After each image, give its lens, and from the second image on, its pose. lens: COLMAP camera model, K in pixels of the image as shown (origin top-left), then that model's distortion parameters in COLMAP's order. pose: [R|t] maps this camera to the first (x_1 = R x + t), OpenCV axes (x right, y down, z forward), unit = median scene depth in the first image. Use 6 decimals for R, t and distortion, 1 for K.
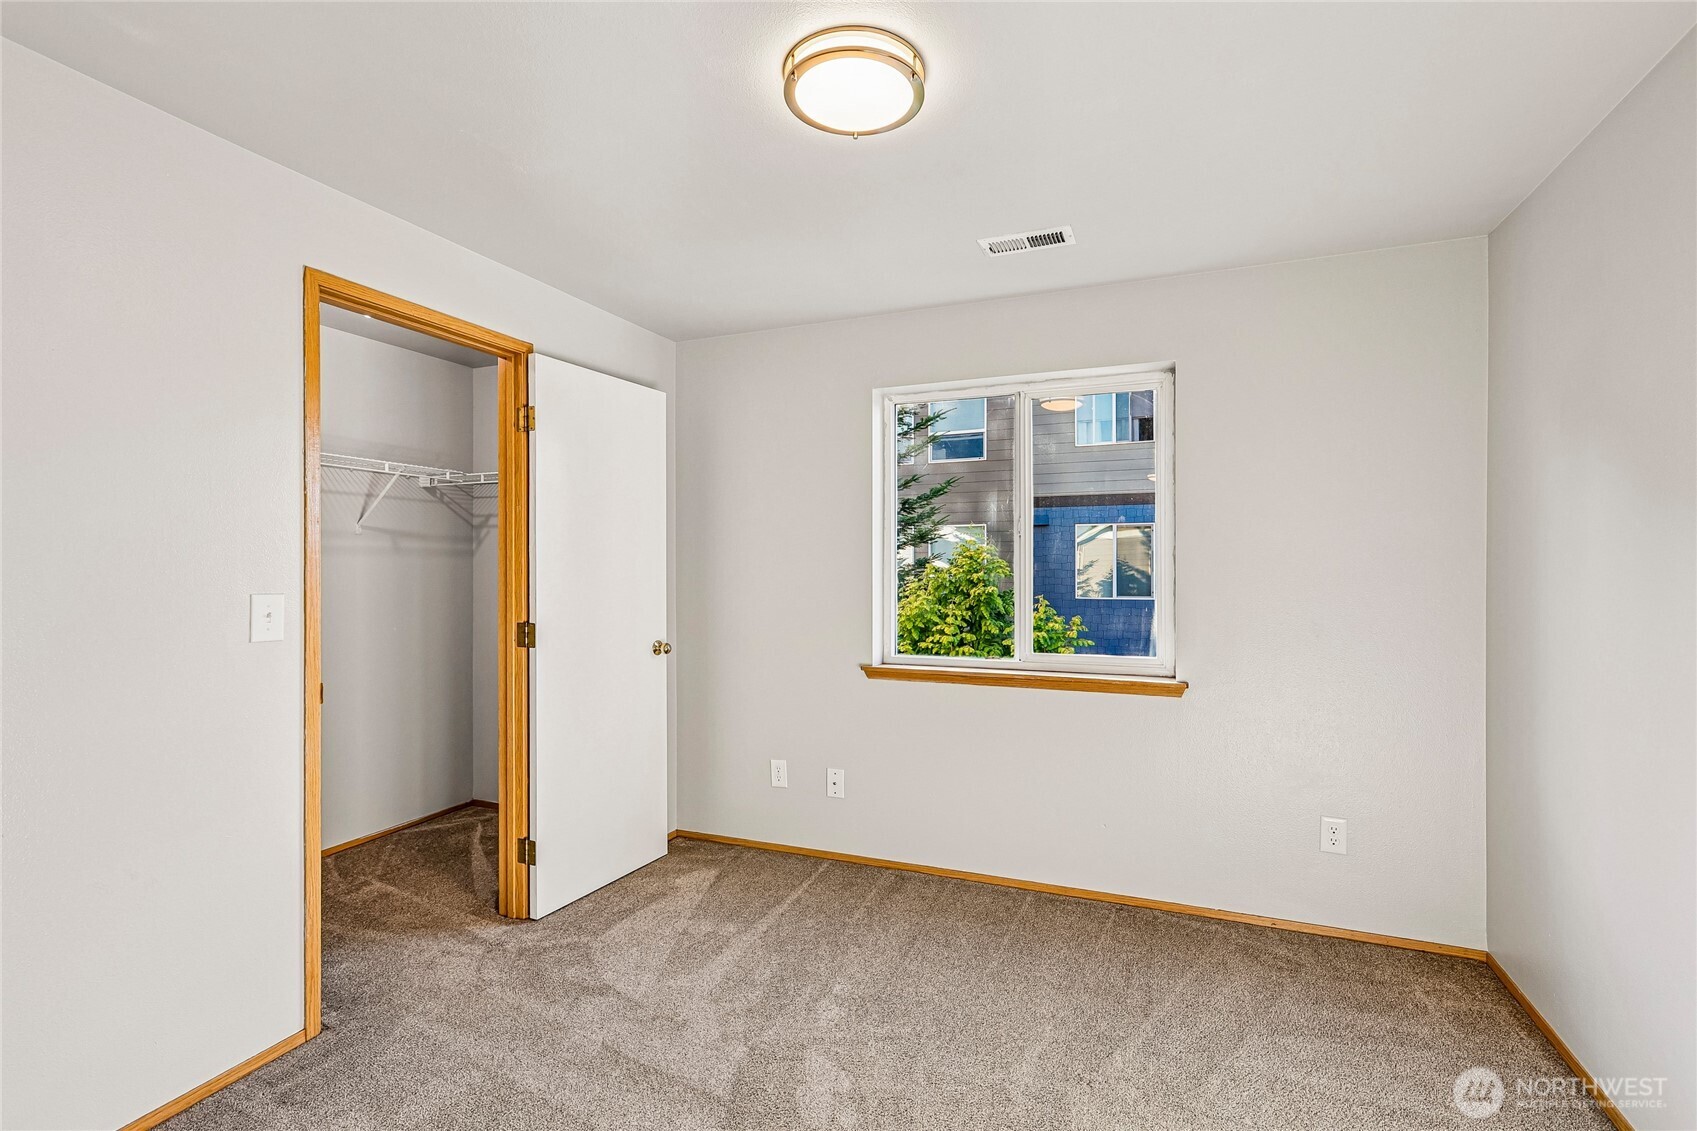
lens RADIAL K [[783.8, 0, 860.6], [0, 783.8, 562.5], [0, 0, 1]] dist [0.004643, 0.000934]
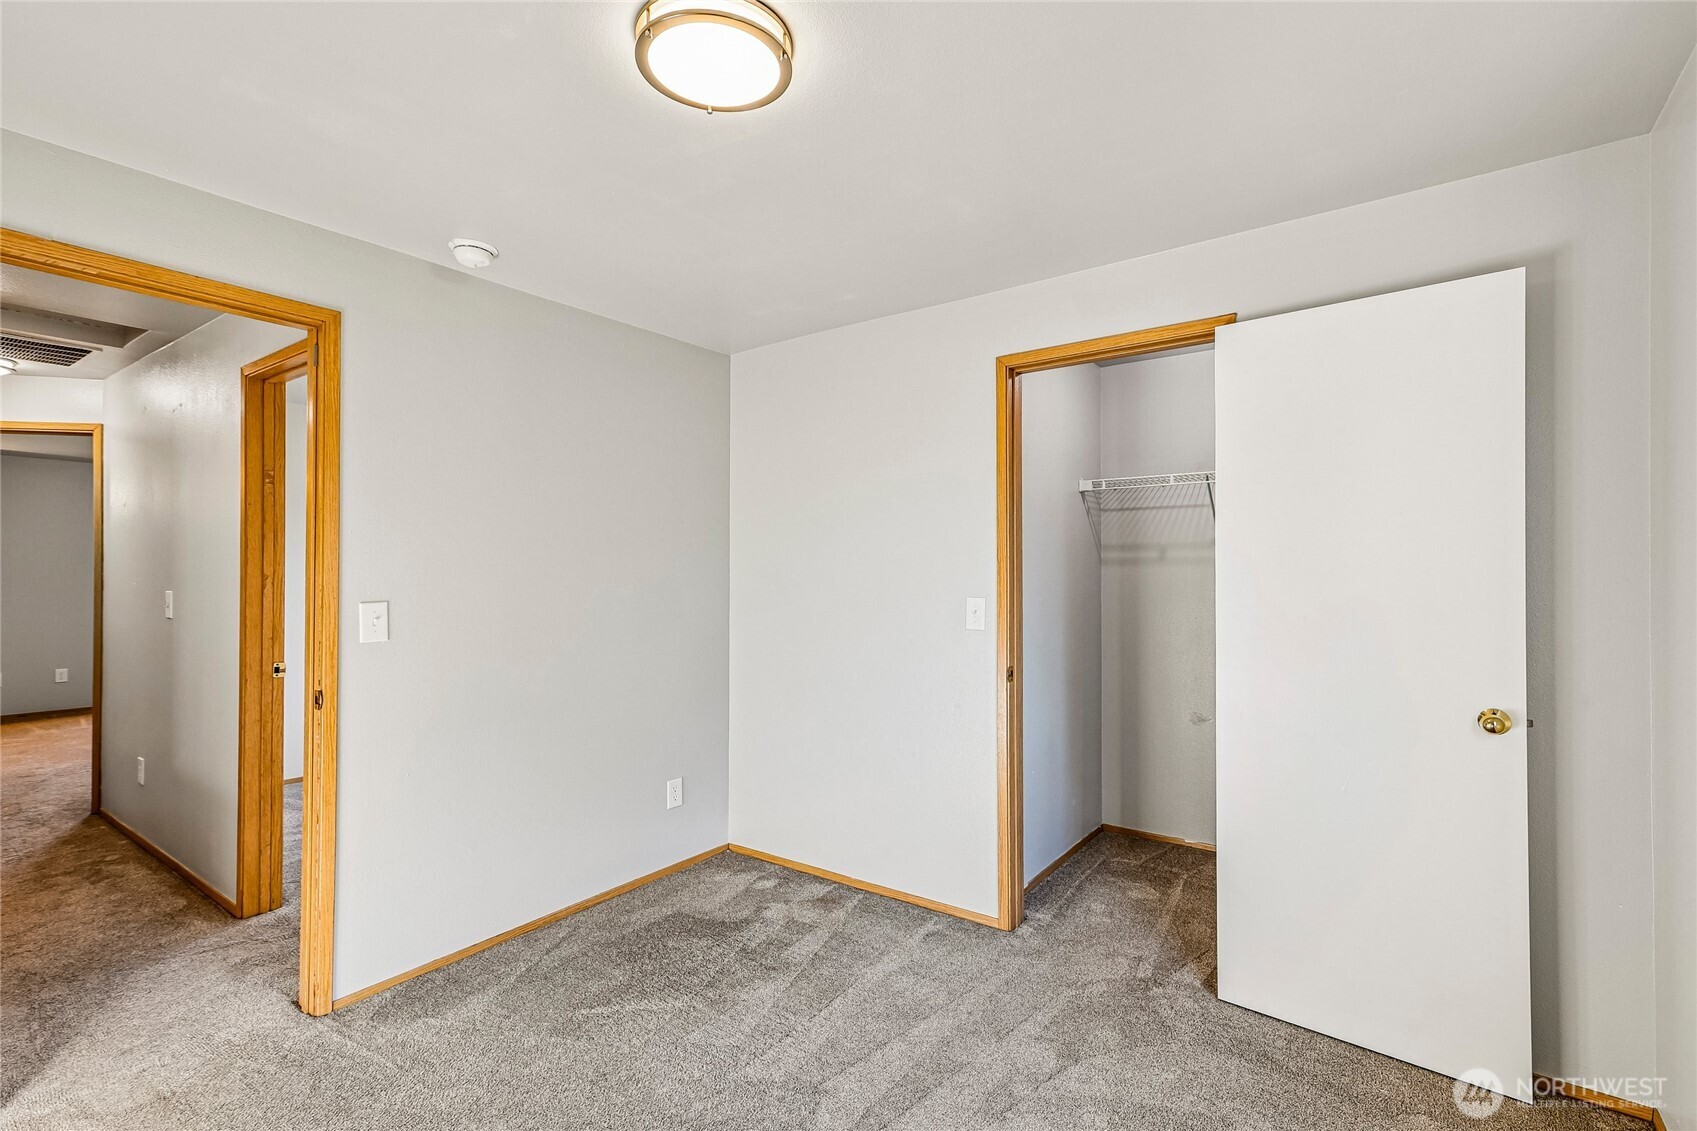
lens RADIAL K [[783.8, 0, 859.6], [0, 783.8, 567.1], [0, 0, 1]] dist [0.004643, 0.000934]
pose [[-0.257888, -0.005426, -0.966160, 0.596436], [0.007192, 0.999946, -0.007535, -0.004888], [0.966148, -0.008892, -0.257835, 1.005301]]
